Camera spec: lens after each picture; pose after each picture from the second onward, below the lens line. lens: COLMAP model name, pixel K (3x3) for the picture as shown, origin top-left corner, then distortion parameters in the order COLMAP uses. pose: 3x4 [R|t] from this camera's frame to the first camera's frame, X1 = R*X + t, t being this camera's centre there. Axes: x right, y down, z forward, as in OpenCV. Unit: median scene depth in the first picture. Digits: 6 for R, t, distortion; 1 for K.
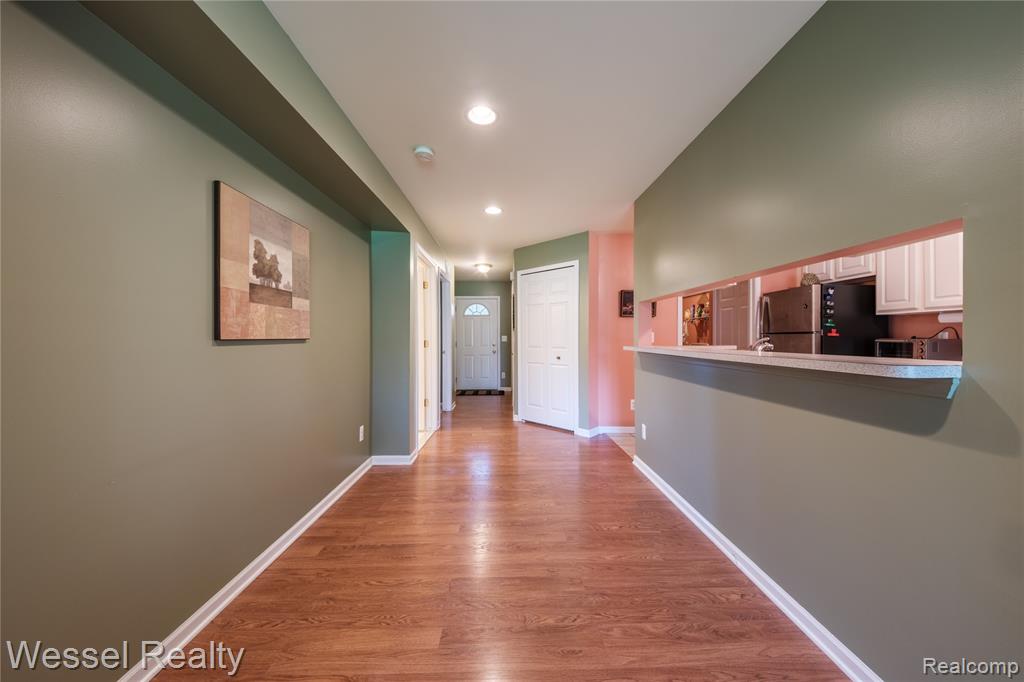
lens RADIAL K [[347.7, 0, 511.2], [0, 347.7, 343.0], [0, 0, 1]] dist [-0.017090, -0.000141]
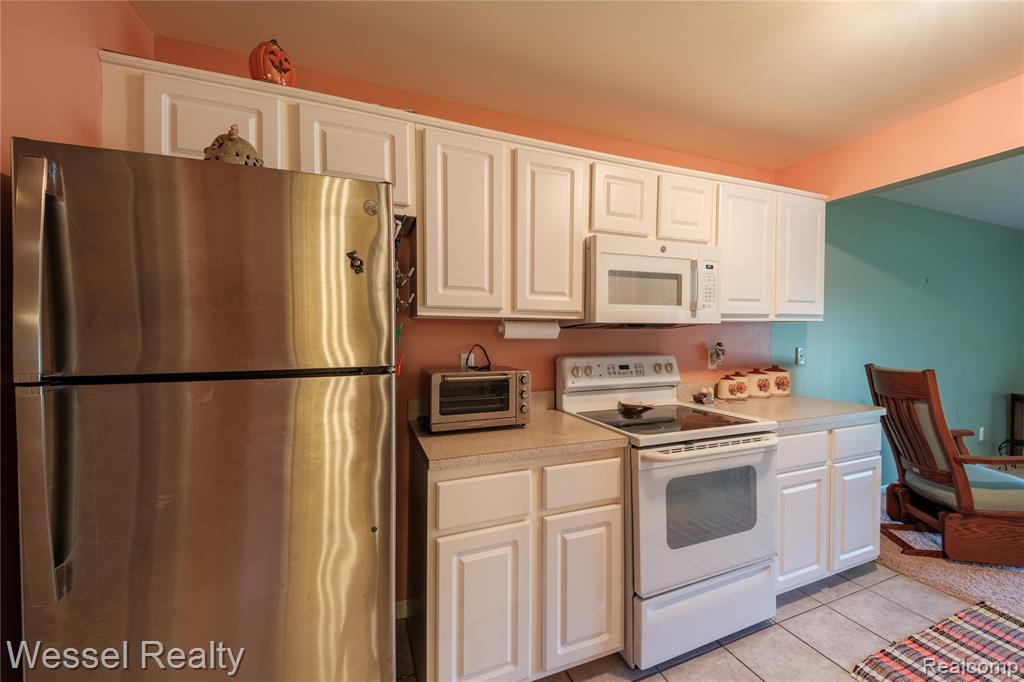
lens RADIAL K [[380.8, 0, 510.2], [0, 380.8, 340.1], [0, 0, 1]] dist [0.014430, -0.007112]
pose [[-0.343627, -0.019422, 0.938905, 1.015452], [0.010492, 0.999644, 0.024519, -0.107017], [-0.939048, 0.018276, -0.343301, 1.786811]]
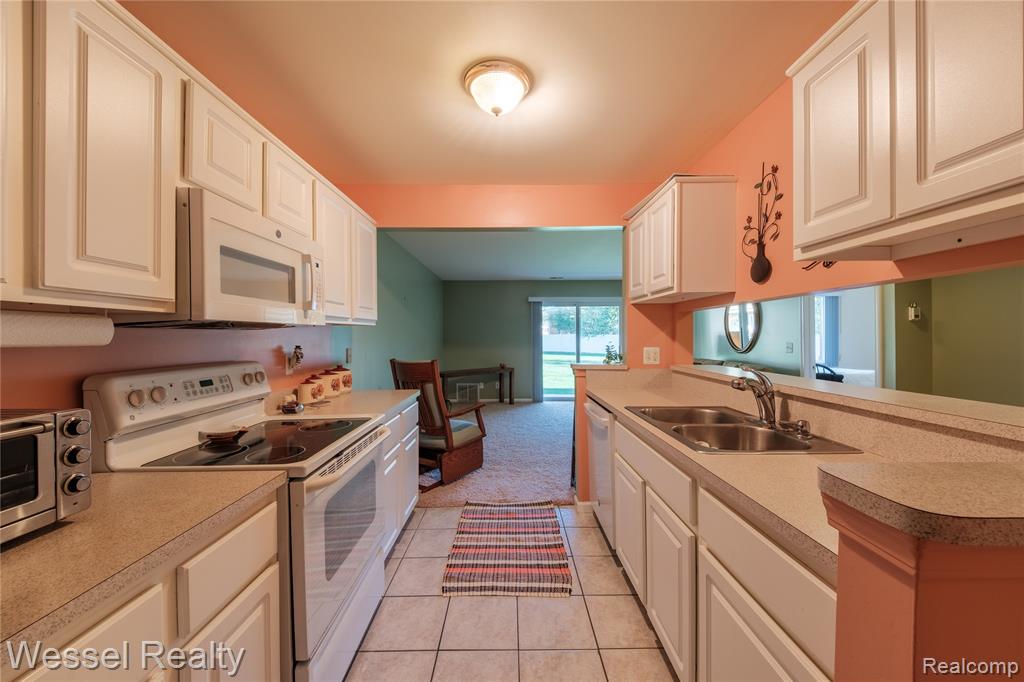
lens RADIAL K [[380.8, 0, 506.8], [0, 380.8, 334.8], [0, 0, 1]] dist [0.014430, -0.007112]
pose [[-0.999636, 0.006407, 0.026218, 1.285794], [0.006689, 0.999921, 0.010672, -0.102927], [-0.026148, 0.010844, -0.999599, 1.880550]]
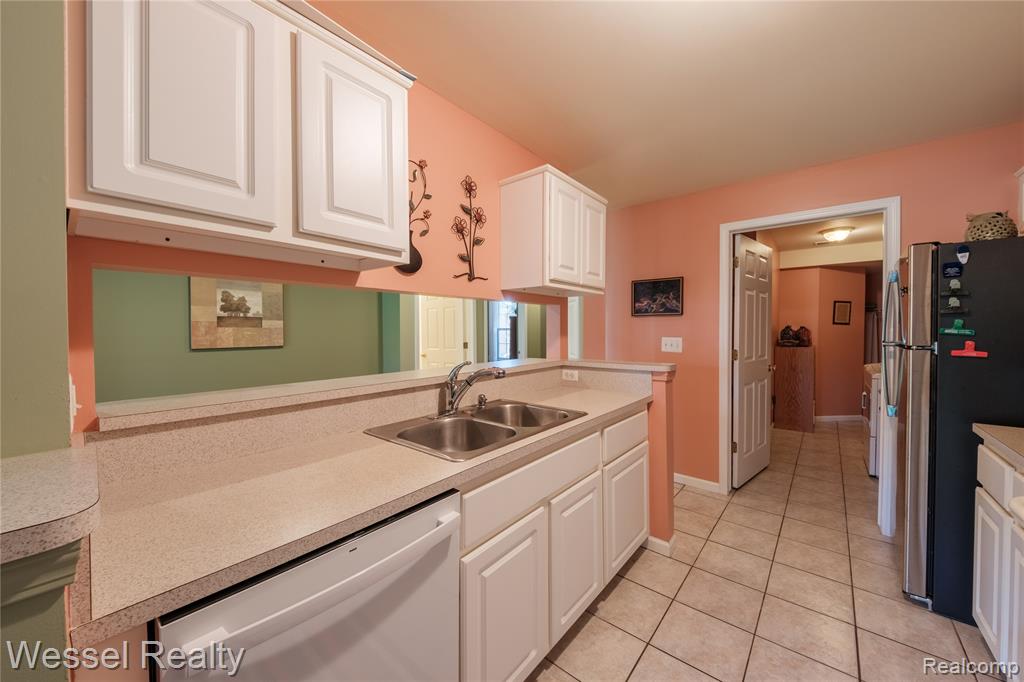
lens RADIAL K [[380.8, 0, 503.9], [0, 380.8, 336.9], [0, 0, 1]] dist [0.014430, -0.007112]
pose [[0.756917, 0.010542, -0.653426, 1.405670], [-0.005594, 0.999938, 0.009652, -0.082393], [0.653487, -0.003651, 0.756929, 0.404937]]
